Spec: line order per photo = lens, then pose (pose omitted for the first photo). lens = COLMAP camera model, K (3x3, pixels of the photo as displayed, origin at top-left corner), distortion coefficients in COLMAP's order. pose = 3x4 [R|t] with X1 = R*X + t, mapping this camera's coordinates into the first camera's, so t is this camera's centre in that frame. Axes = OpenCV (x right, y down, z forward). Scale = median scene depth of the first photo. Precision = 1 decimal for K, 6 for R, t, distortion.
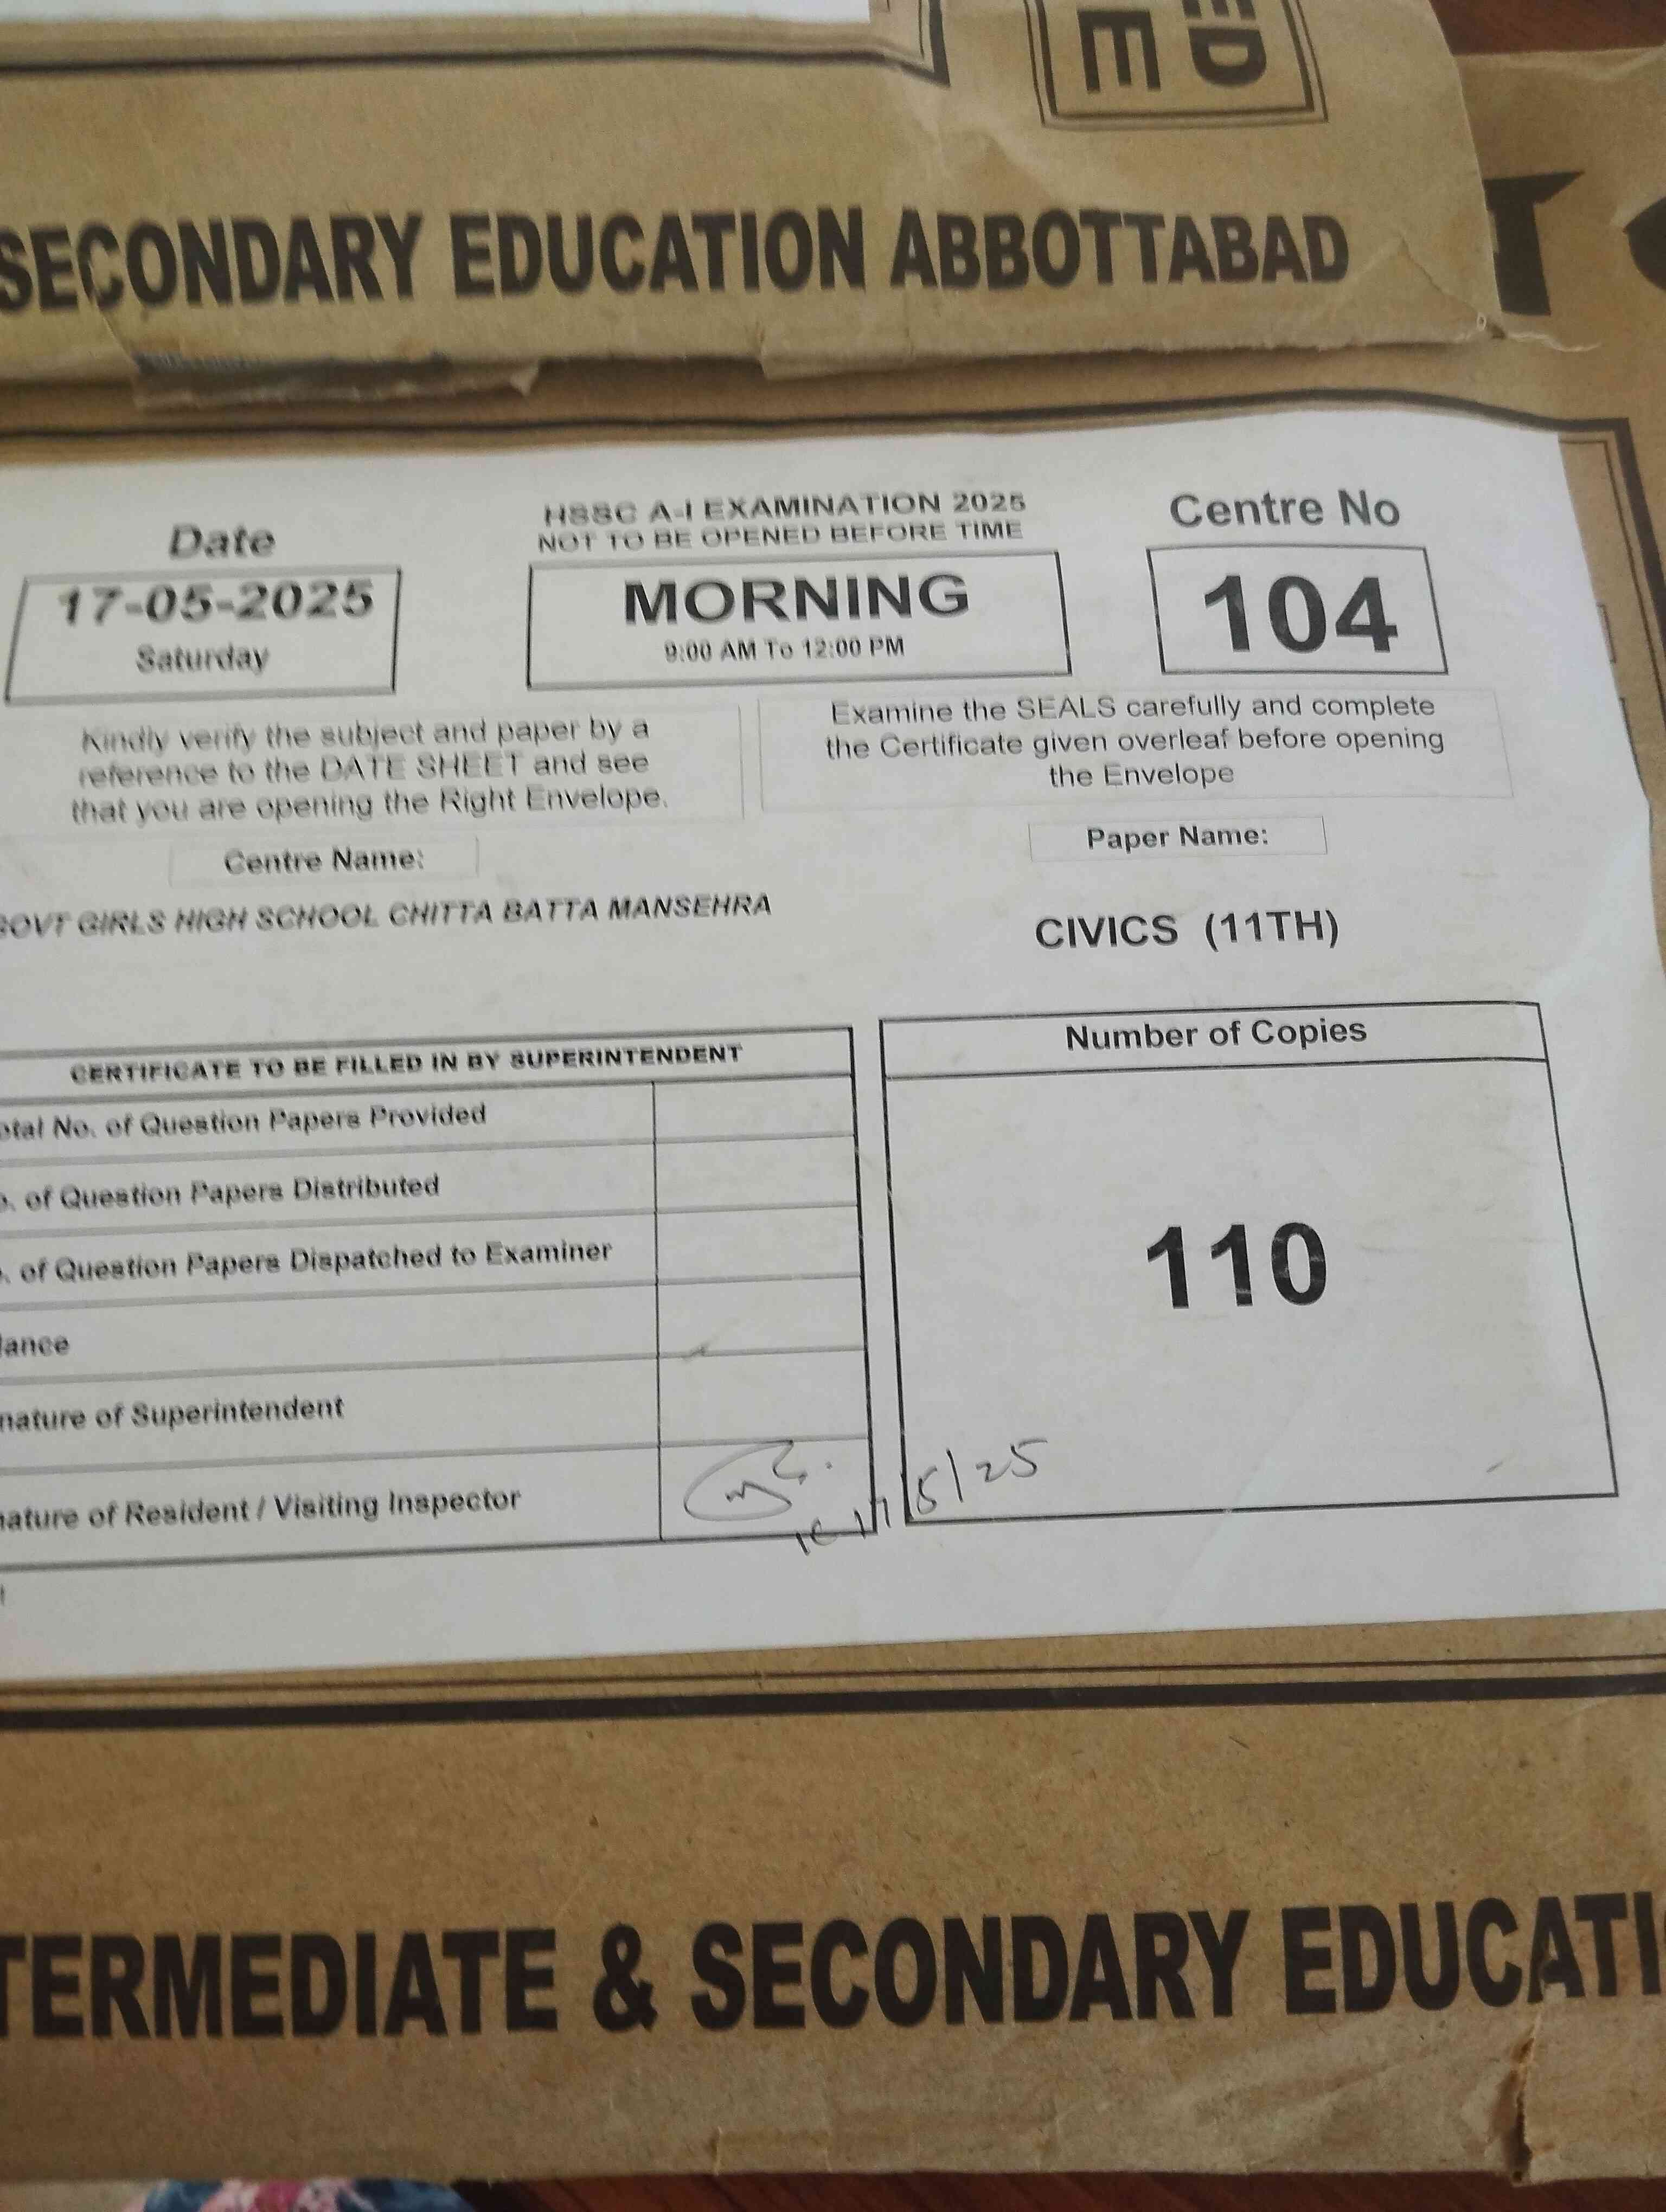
lens RADIAL K [[1592.4, 0, 831.3], [0, 1592.4, 1170.3], [0, 0, 1]] dist [0.077236, -0.201185]
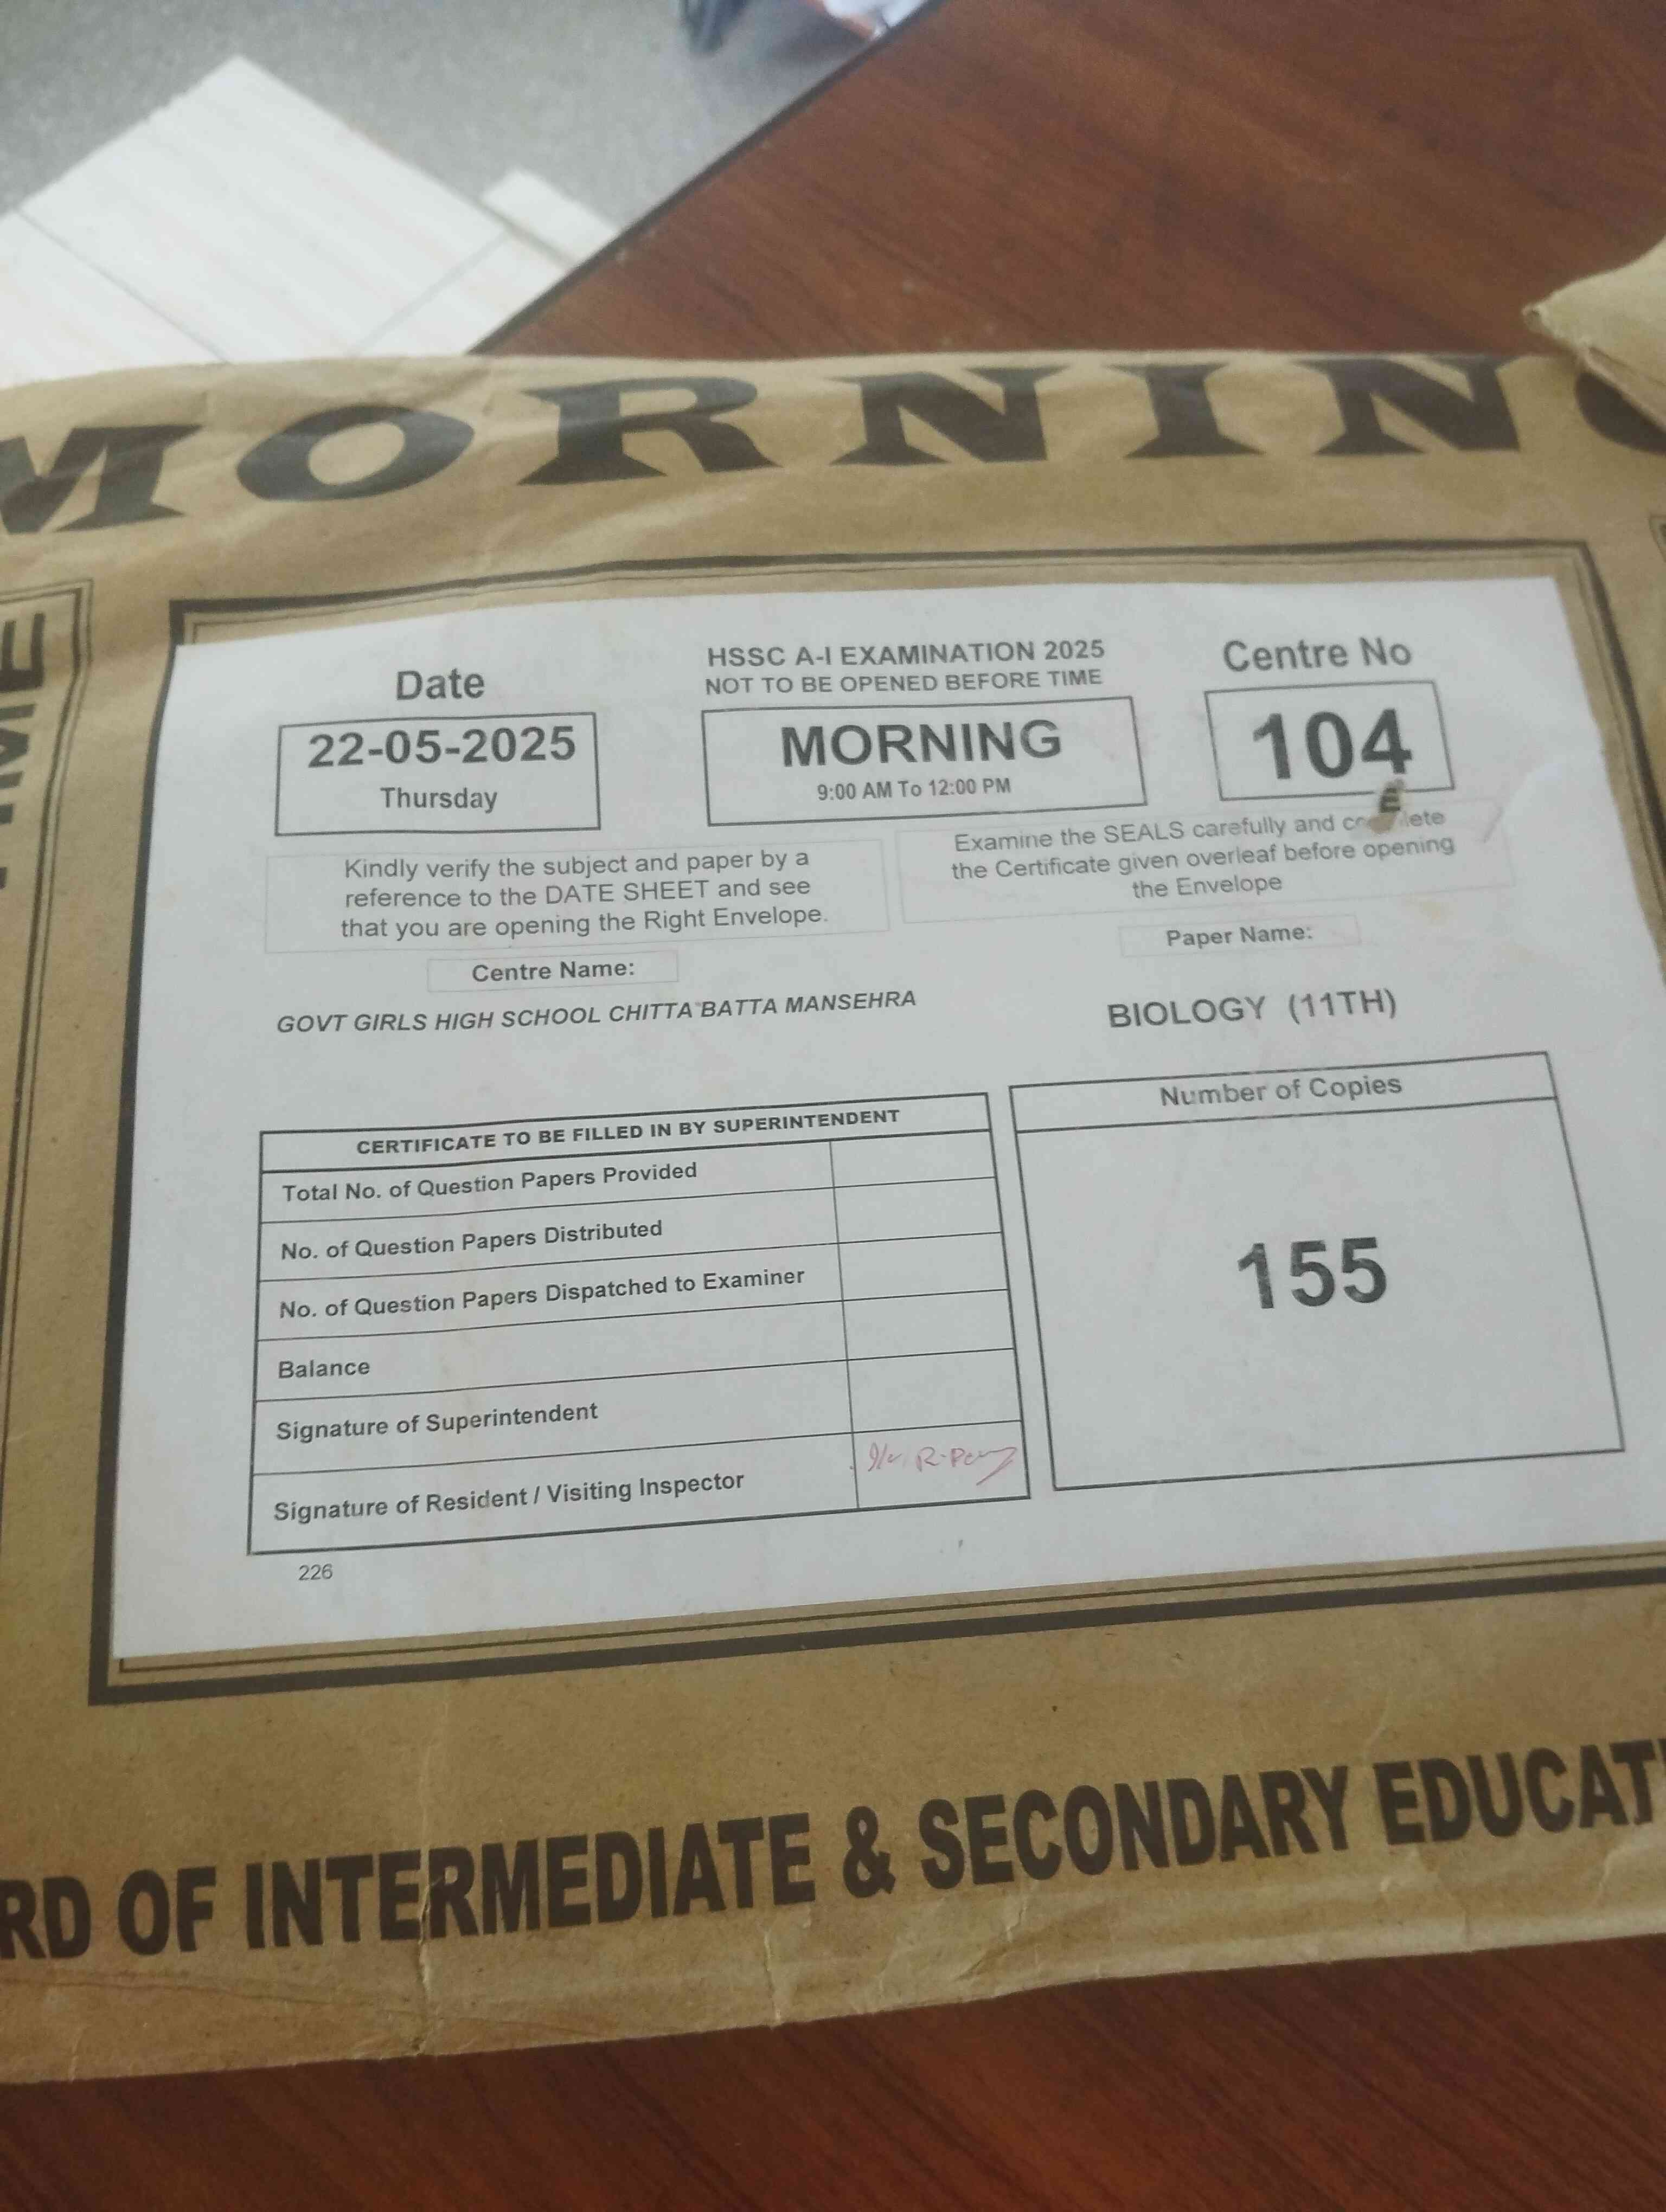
lens RADIAL K [[1525.5, 0, 842.2], [0, 1525.5, 1139.1], [0, 0, 1]] dist [0.023598, -0.000336]
pose [[0.993369, -0.064592, -0.095108, 0.009676], [0.065204, 0.997866, 0.003341, -0.059603], [0.094689, -0.009520, 0.995461, -0.171495]]
